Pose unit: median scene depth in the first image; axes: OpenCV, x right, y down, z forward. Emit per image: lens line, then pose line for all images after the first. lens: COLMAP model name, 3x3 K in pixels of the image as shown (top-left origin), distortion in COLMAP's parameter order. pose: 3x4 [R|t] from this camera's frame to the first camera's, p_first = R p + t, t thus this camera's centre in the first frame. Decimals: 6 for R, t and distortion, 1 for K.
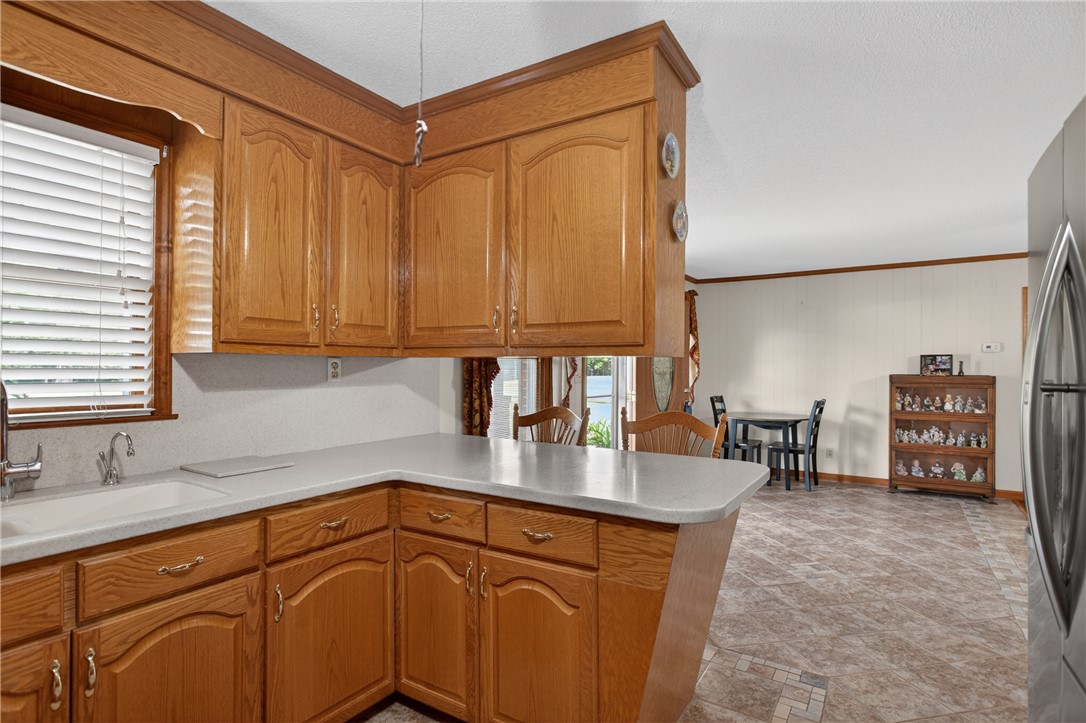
lens RADIAL K [[543.0, 0, 541.7], [0, 543.0, 364.7], [0, 0, 1]] dist [0.000586, 0.000064]
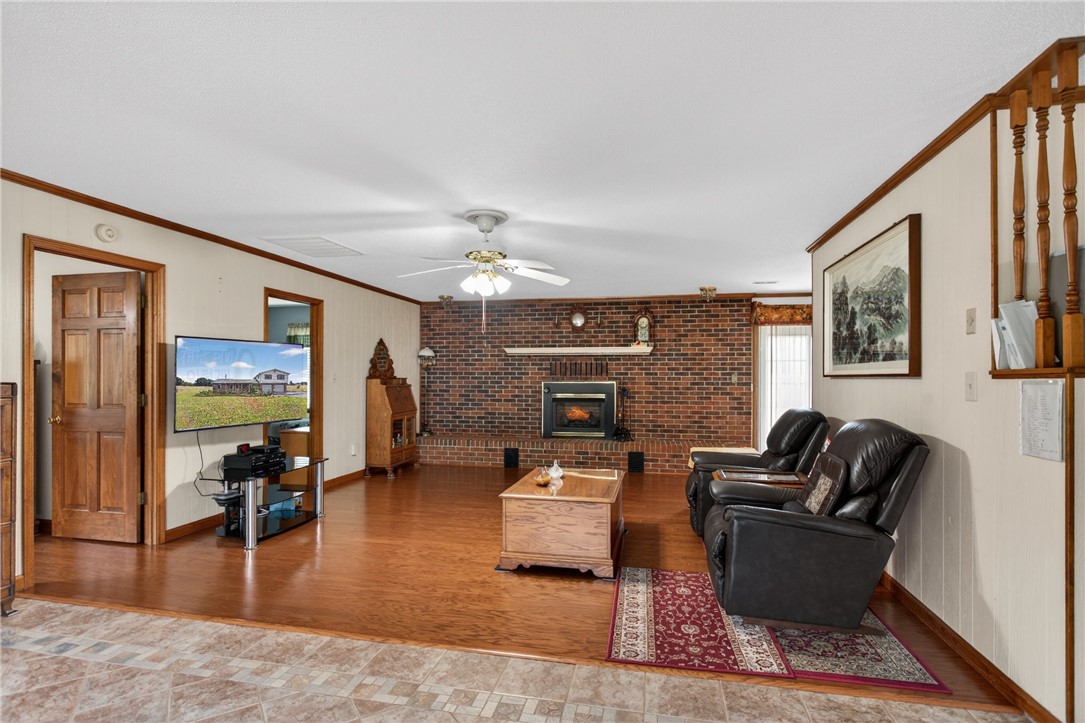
lens RADIAL K [[541.9, 0, 540.0], [0, 541.9, 377.9], [0, 0, 1]] dist [-0.005804, 0.001569]
pose [[-0.356697, -0.007365, 0.934191, 0.124621], [-0.013666, 0.999903, 0.002665, 0.006886], [-0.934120, -0.011816, -0.356763, 0.674774]]
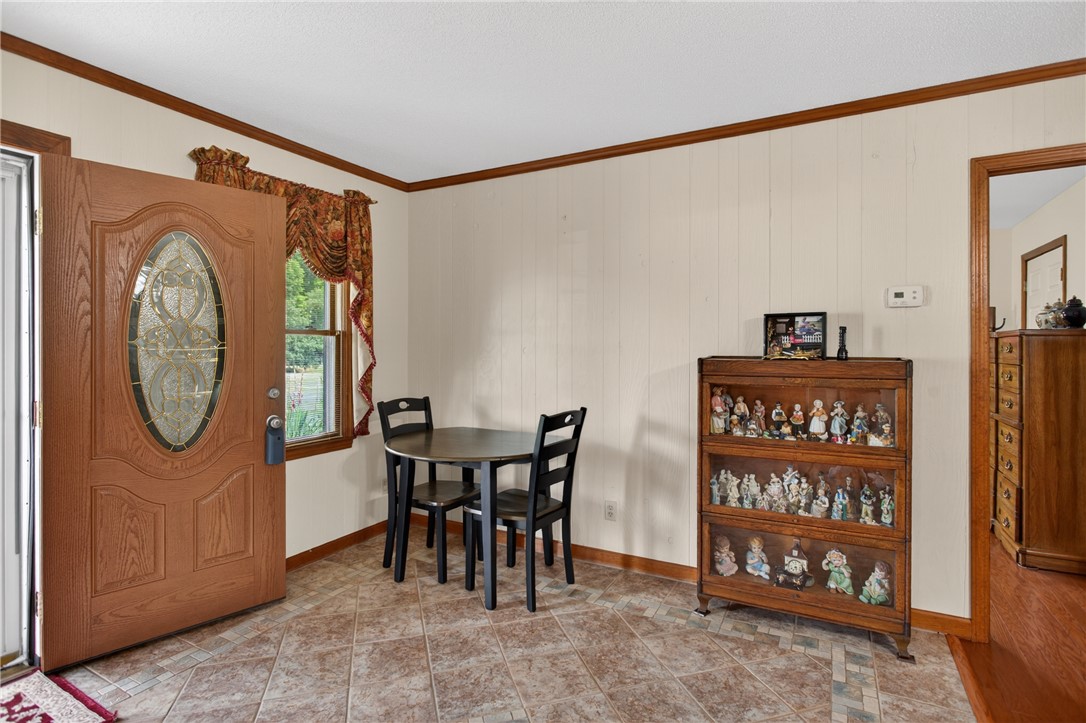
lens RADIAL K [[546.2, 0, 543.5], [0, 546.2, 346.5], [0, 0, 1]] dist [-0.007592, 0.000053]
pose [[0.996548, -0.004455, 0.082901, 0.498076], [0.003927, 0.999971, 0.006526, 0.006302], [-0.082928, -0.006177, 0.996536, 0.582314]]
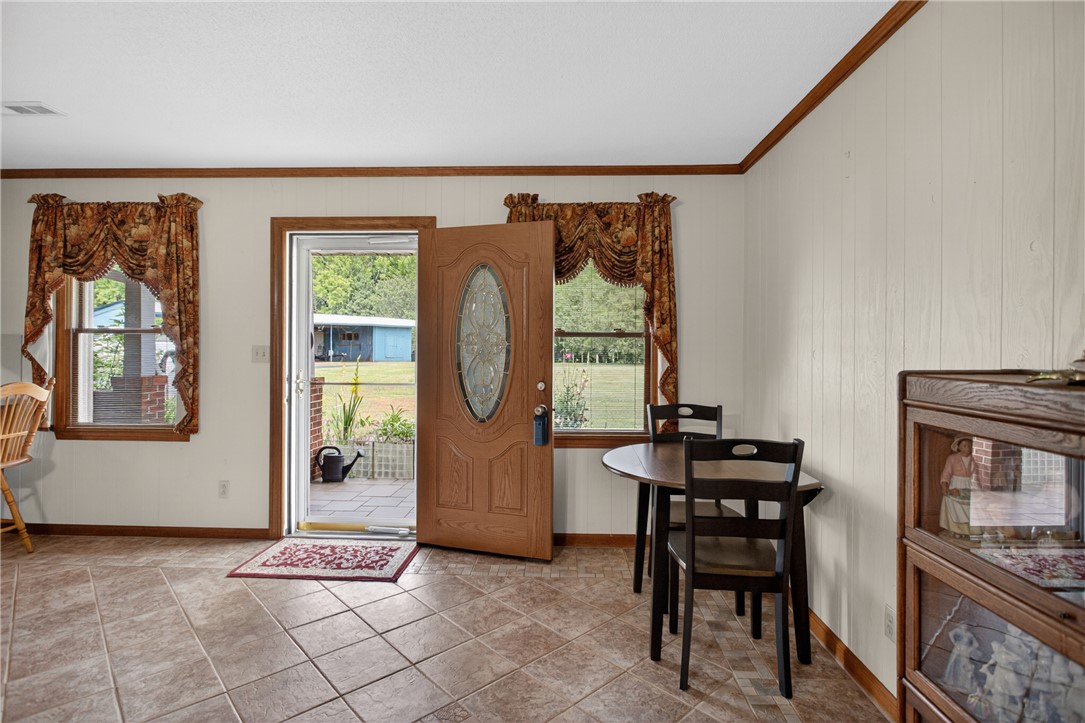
lens RADIAL K [[545.7, 0, 543.0], [0, 545.7, 346.5], [0, 0, 1]] dist [-0.007592, 0.000053]
pose [[0.514257, -0.002805, -0.857631, 0.799157], [-0.000190, 0.999994, -0.003385, 0.010066], [0.857636, 0.001904, 0.514254, 0.787308]]
